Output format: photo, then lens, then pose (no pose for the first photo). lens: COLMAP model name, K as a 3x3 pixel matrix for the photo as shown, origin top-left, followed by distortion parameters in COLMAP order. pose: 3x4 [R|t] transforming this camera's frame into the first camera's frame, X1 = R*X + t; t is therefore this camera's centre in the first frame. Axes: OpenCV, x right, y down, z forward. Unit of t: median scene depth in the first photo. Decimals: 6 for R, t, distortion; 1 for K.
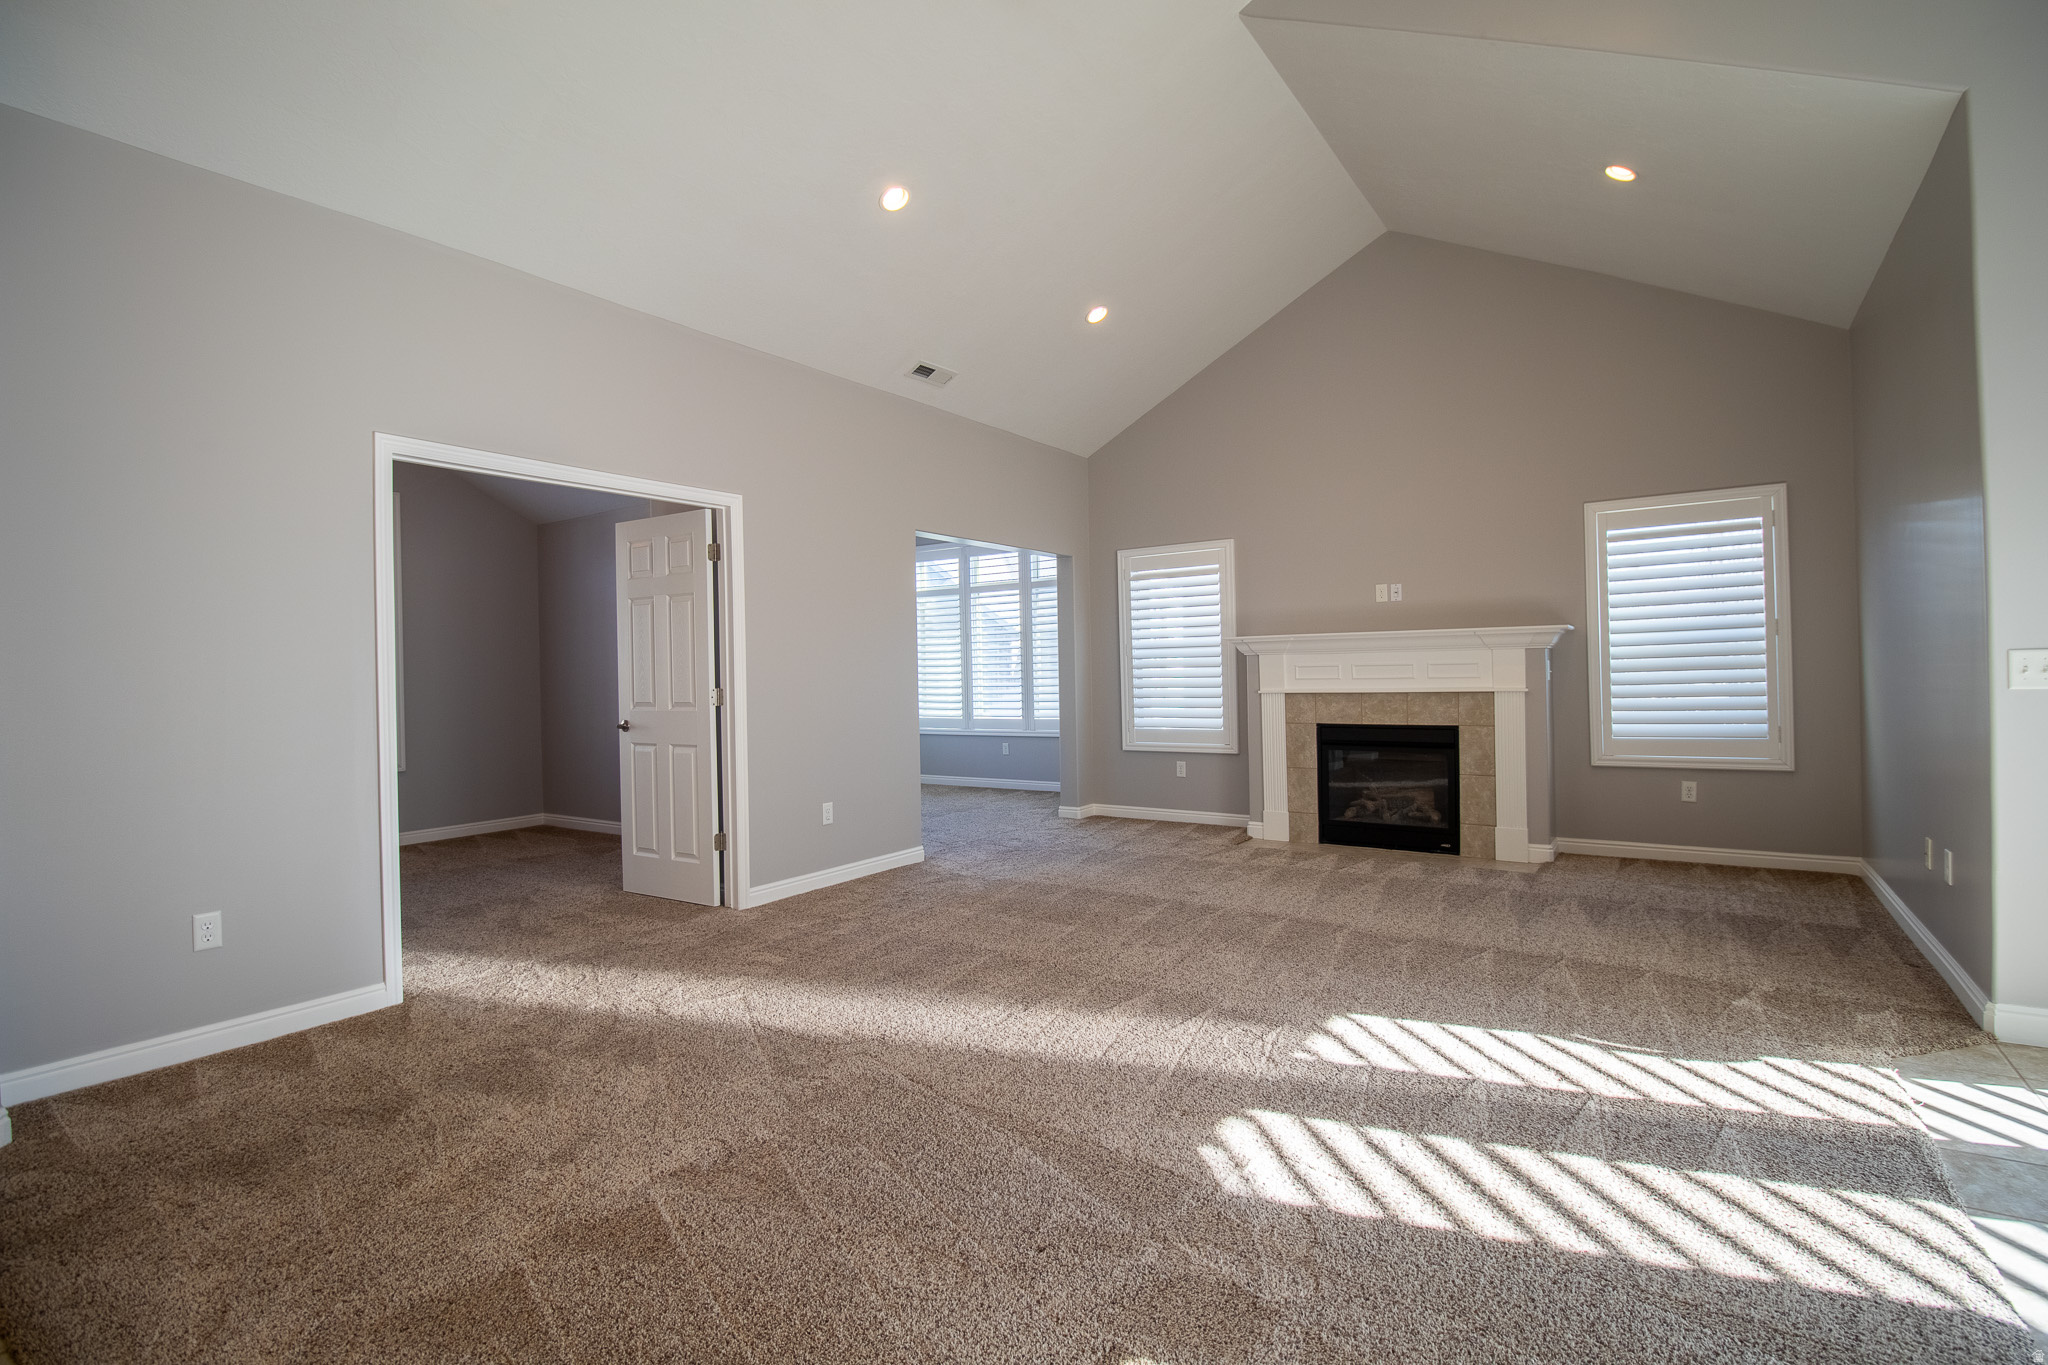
lens RADIAL K [[961.6, 0, 1033.4], [0, 961.6, 671.7], [0, 0, 1]] dist [0.001563, -0.014870]
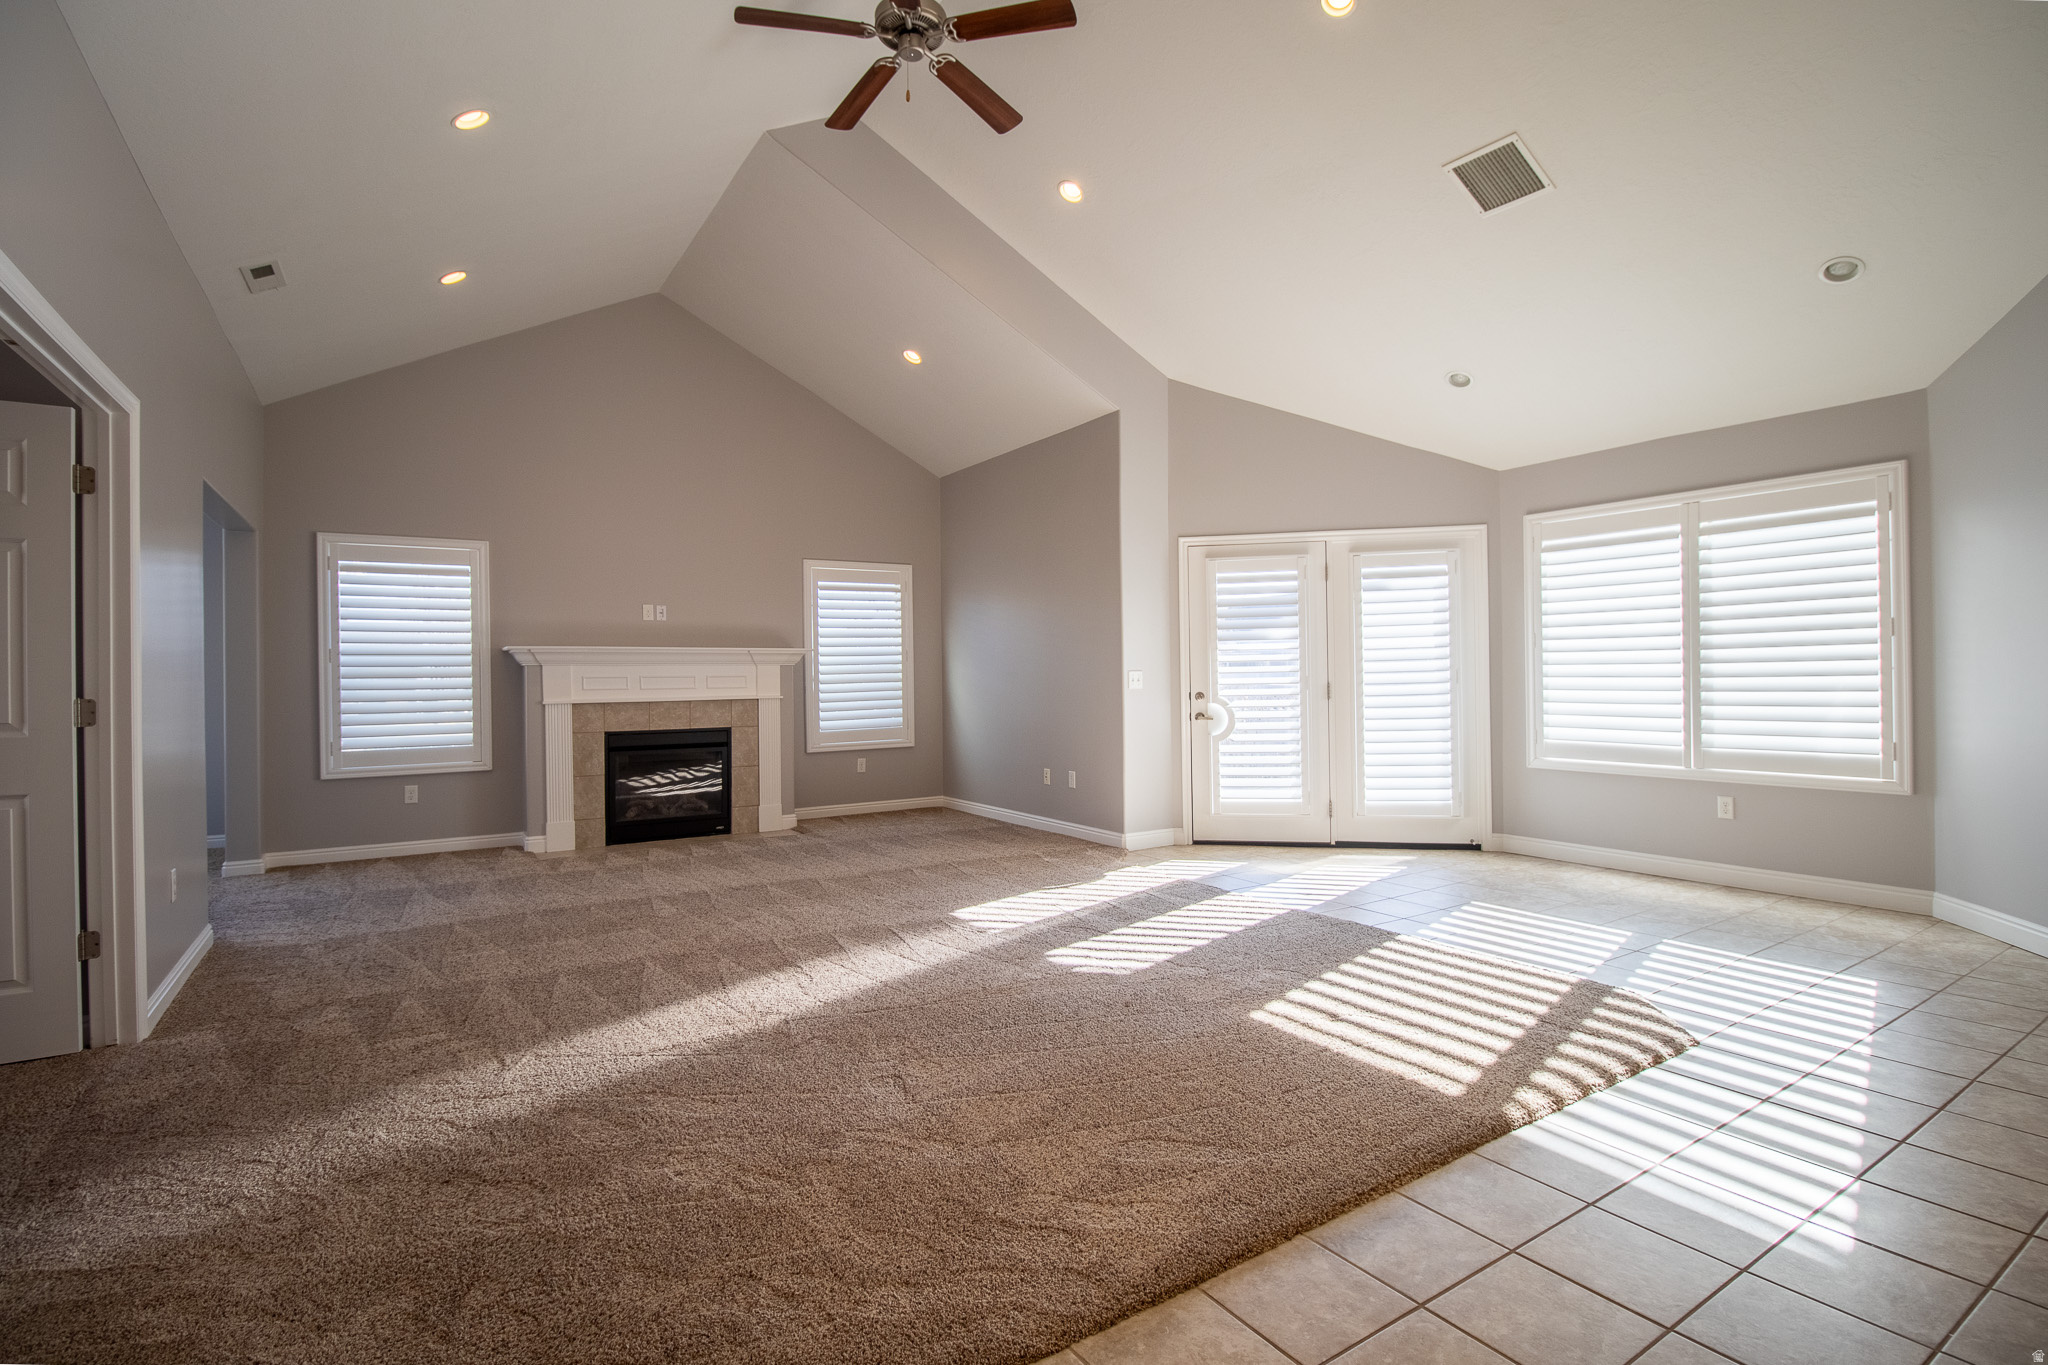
lens RADIAL K [[972.7, 0, 1031.1], [0, 972.7, 671.3], [0, 0, 1]] dist [0.000569, -0.013380]
pose [[0.383710, 0.018687, 0.923264, -0.527572], [0.001636, 0.999780, -0.020915, 0.011173], [-0.923452, 0.009536, 0.383595, 0.167877]]
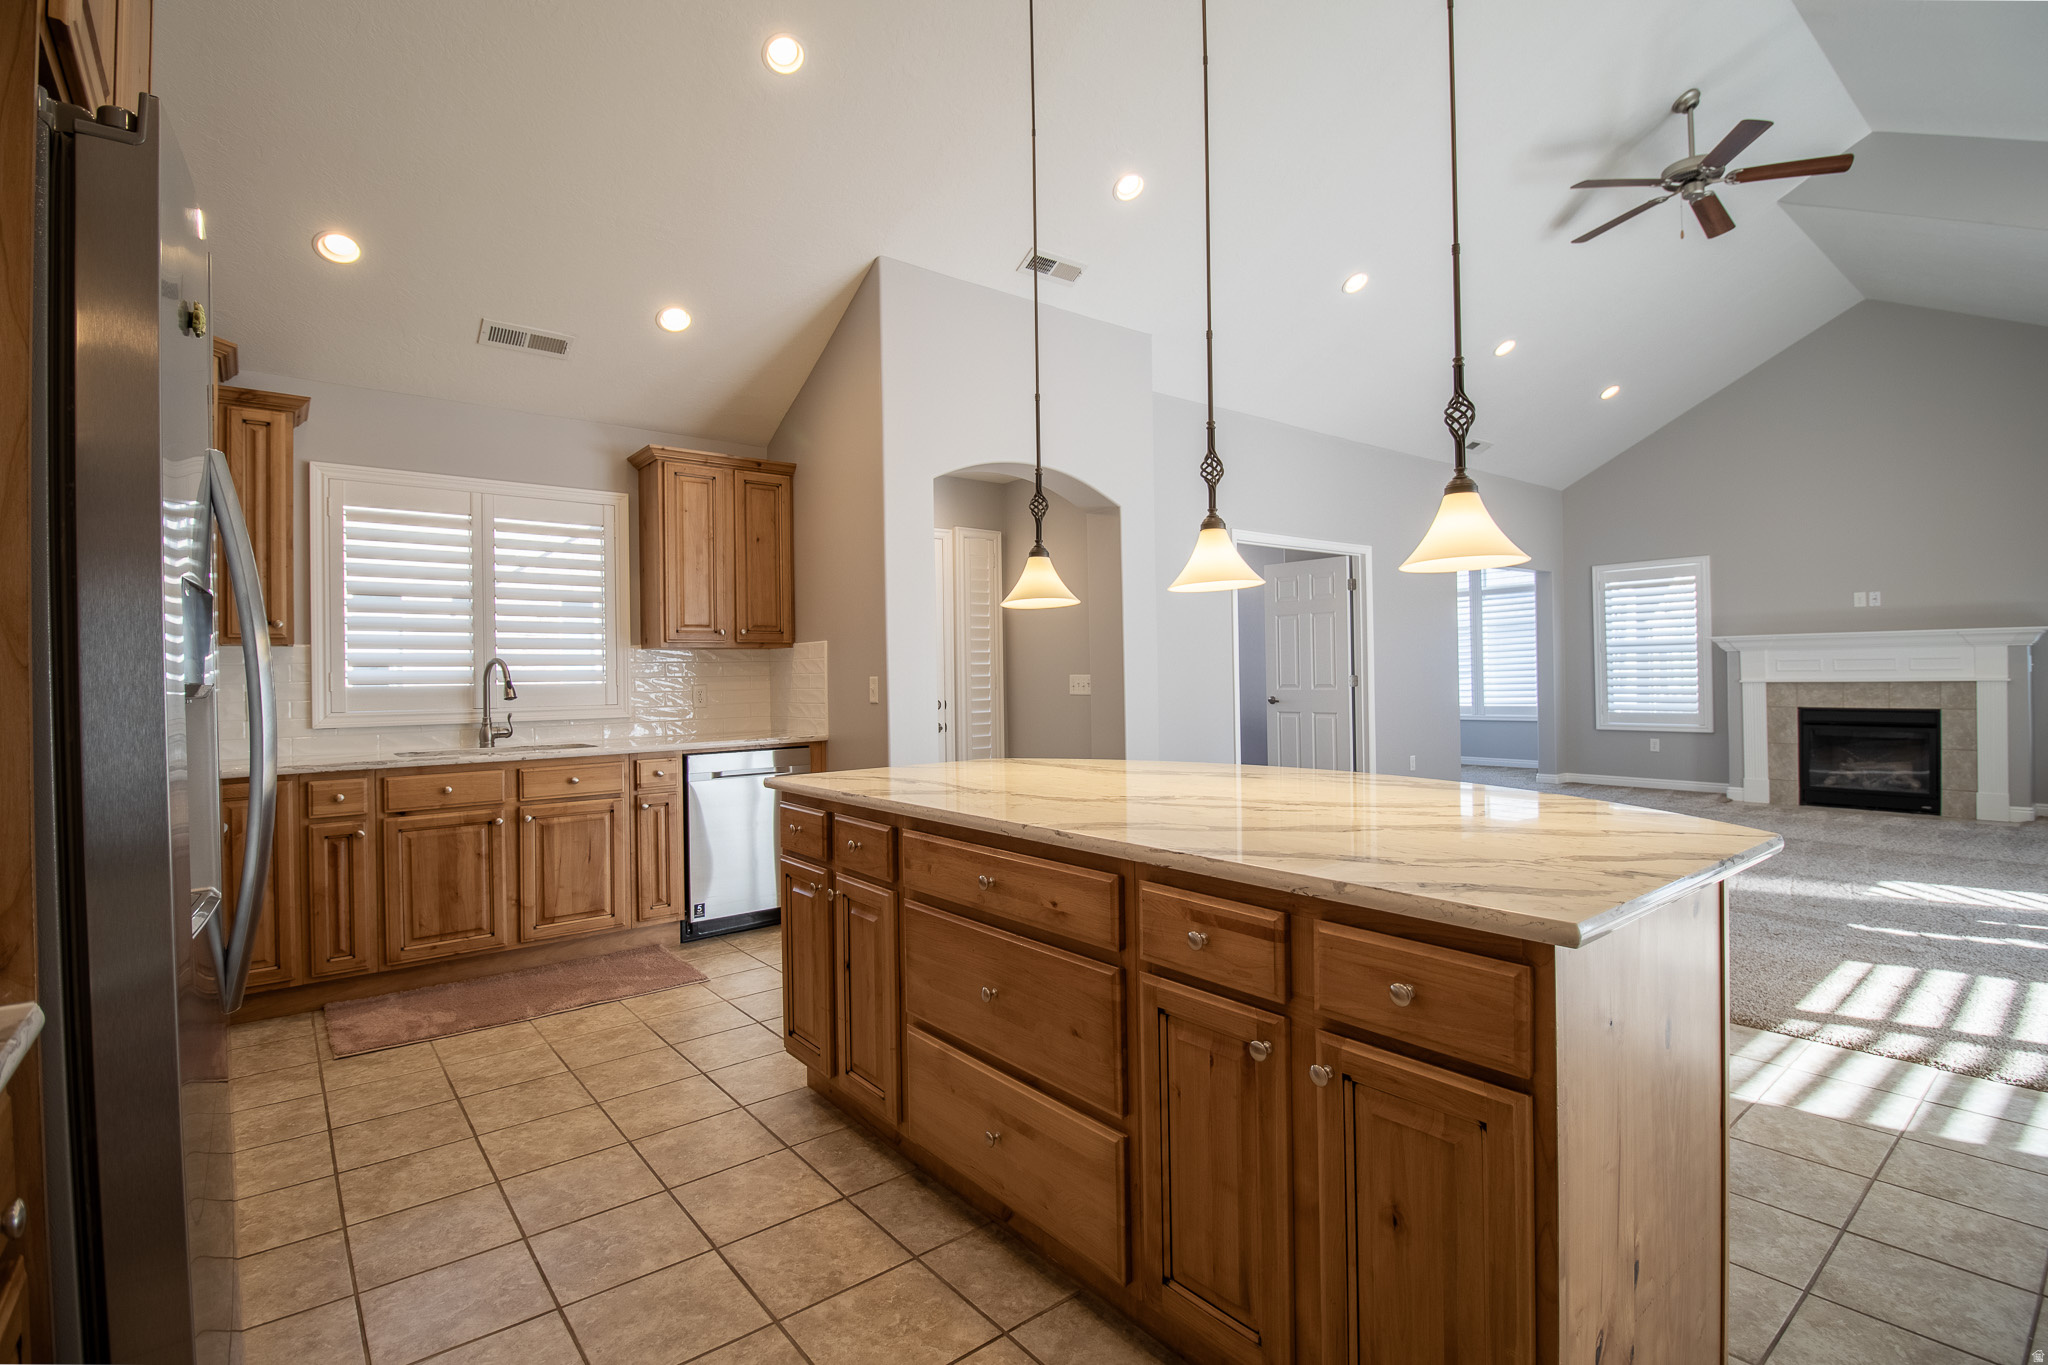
lens RADIAL K [[961.6, 0, 1033.4], [0, 961.6, 671.7], [0, 0, 1]] dist [0.001563, -0.014870]
pose [[0.957575, 0.002597, -0.288172, -0.295145], [-0.001308, 0.999988, 0.004666, 0.004526], [0.288181, -0.004091, 0.957567, -0.458995]]
